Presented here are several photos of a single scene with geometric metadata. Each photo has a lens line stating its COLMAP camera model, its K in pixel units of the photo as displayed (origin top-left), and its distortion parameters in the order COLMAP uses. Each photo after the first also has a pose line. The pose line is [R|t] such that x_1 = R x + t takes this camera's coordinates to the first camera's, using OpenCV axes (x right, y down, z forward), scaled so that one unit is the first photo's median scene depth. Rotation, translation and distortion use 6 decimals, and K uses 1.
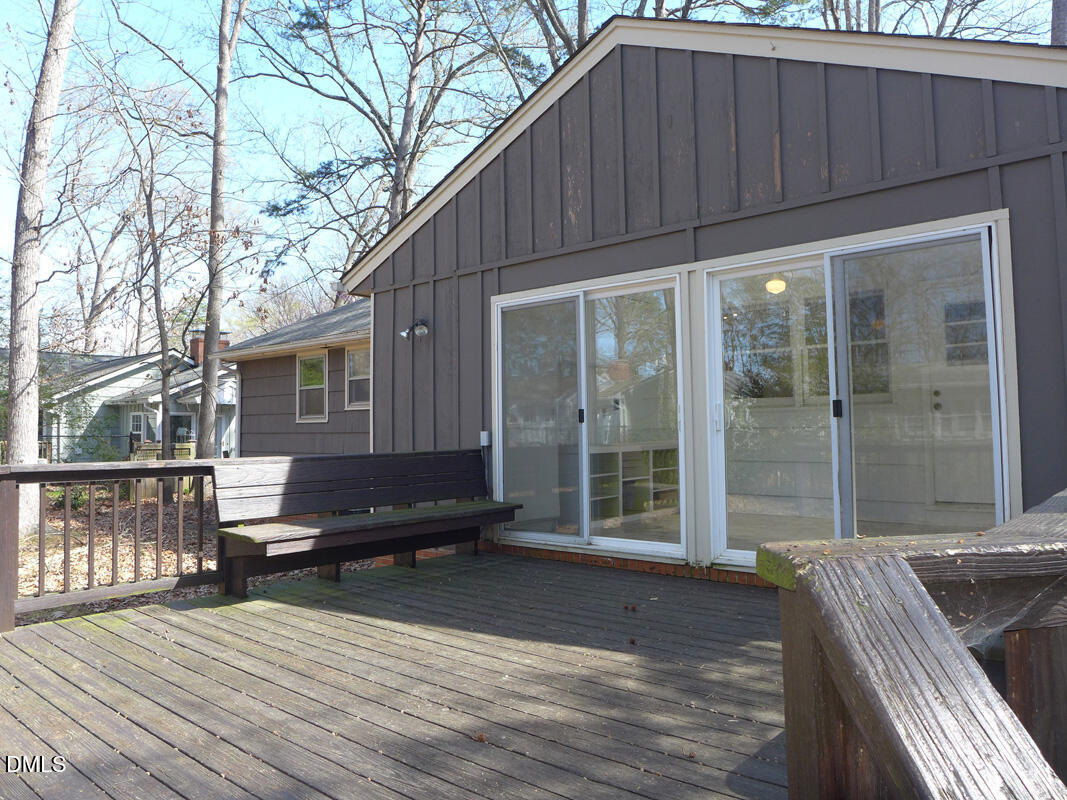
lens RADIAL K [[783.9, 0, 510.6], [0, 783.9, 398.9], [0, 0, 1]] dist [-0.044984, 0.006120]
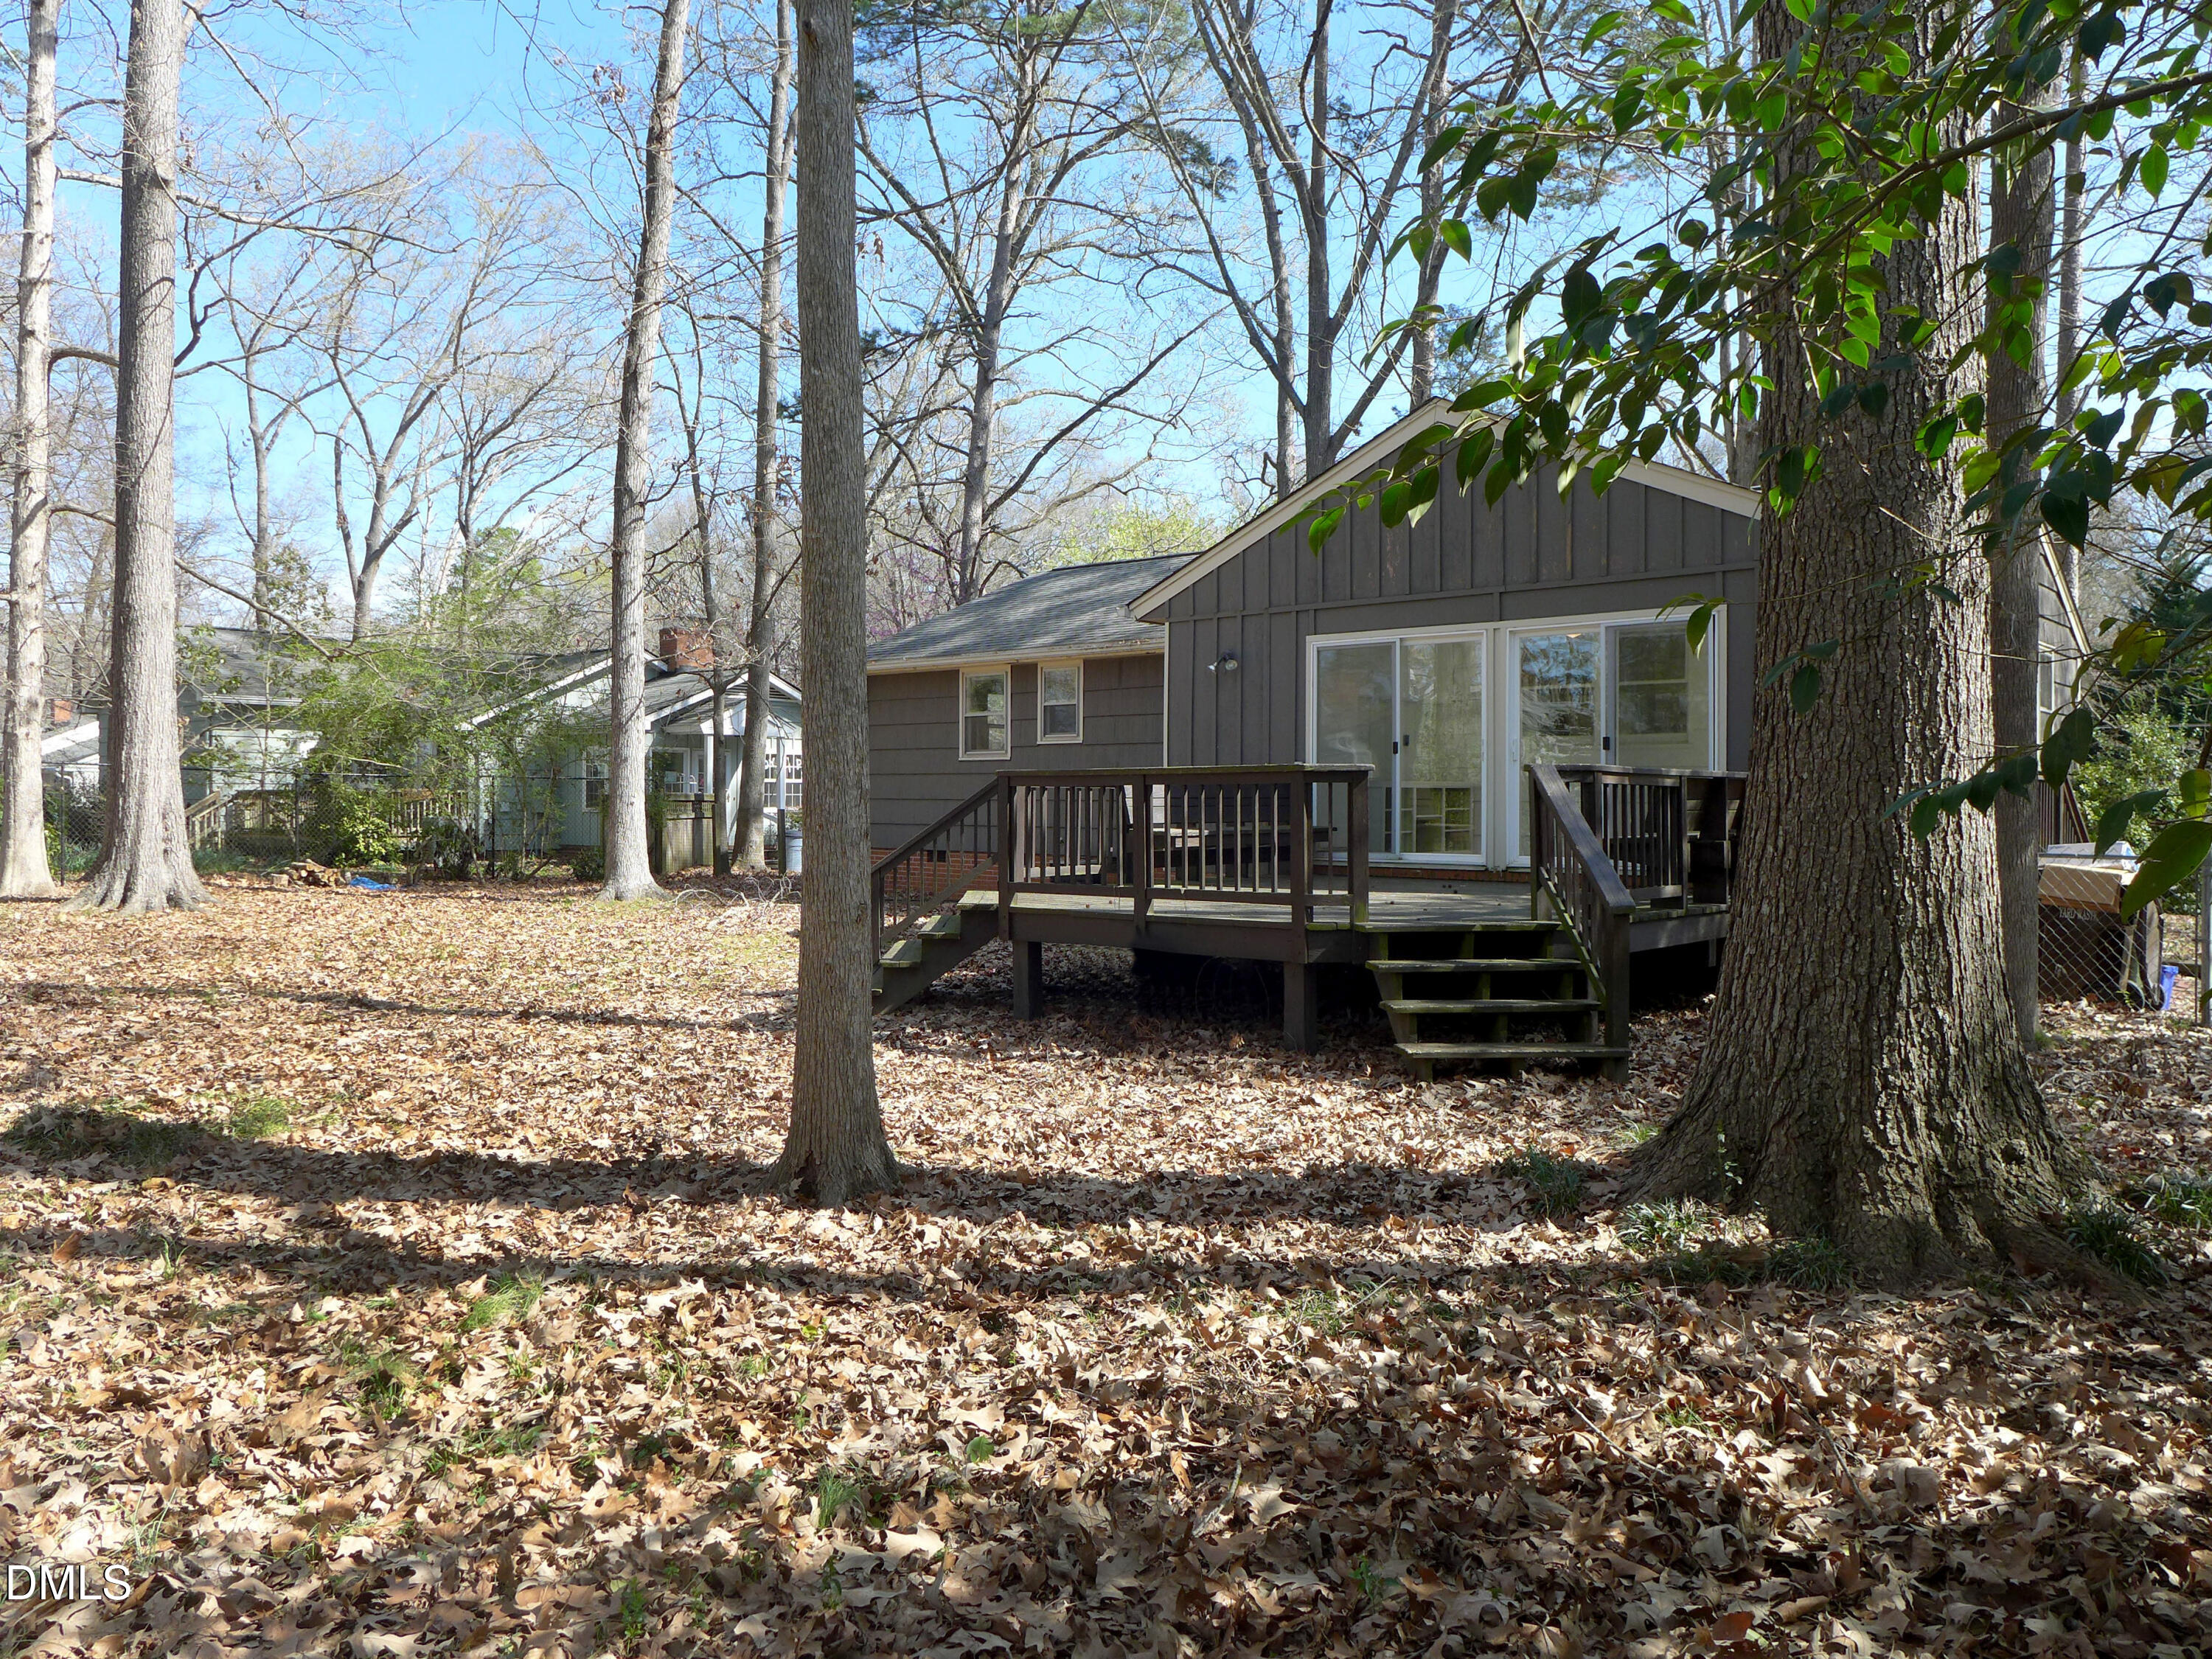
lens RADIAL K [[1625.1, 0, 1058.5], [0, 1625.1, 827.2], [0, 0, 1]] dist [-0.044984, 0.006120]
pose [[0.999785, 0.015411, -0.013853, -0.317352], [-0.014583, 0.998211, 0.057981, 0.006189], [0.014721, -0.057766, 0.998222, -1.192508]]
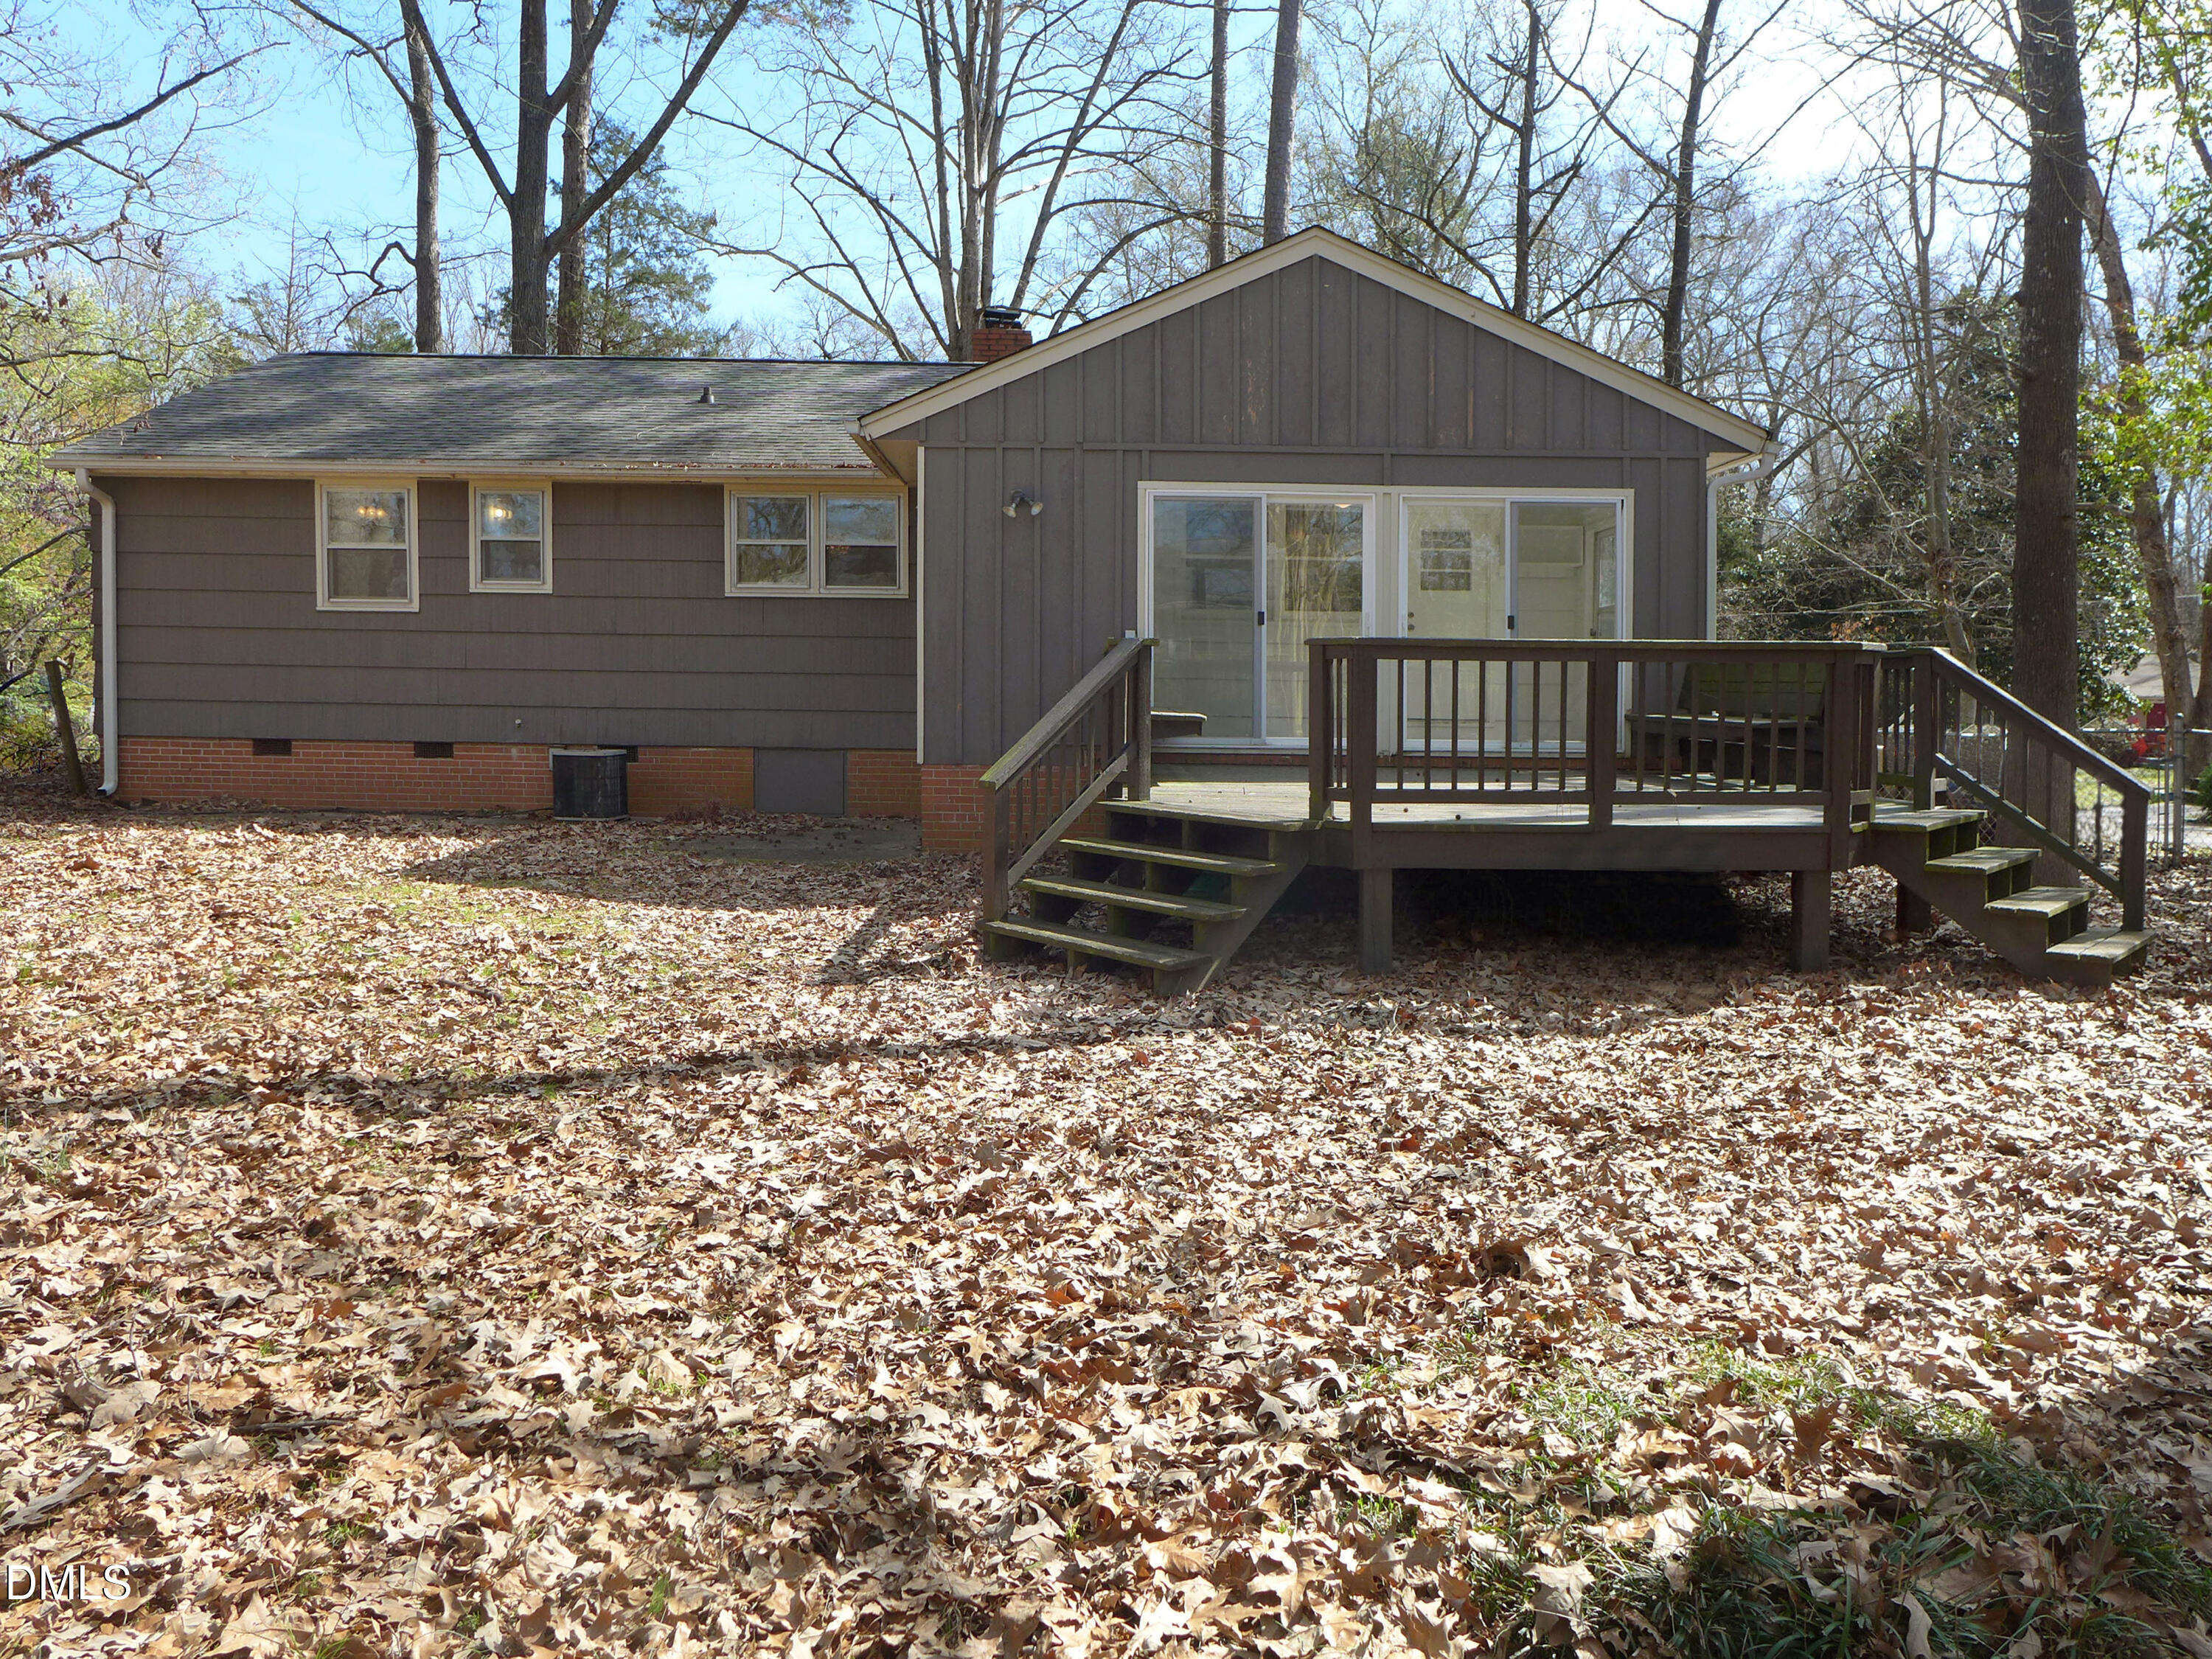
lens RADIAL K [[1625.1, 0, 1058.5], [0, 1625.1, 827.2], [0, 0, 1]] dist [-0.044984, 0.006120]
pose [[0.743509, -0.036138, 0.667748, -1.307813], [-0.052062, 0.992380, 0.111677, 0.059306], [-0.666696, -0.117797, 0.735962, -0.353968]]
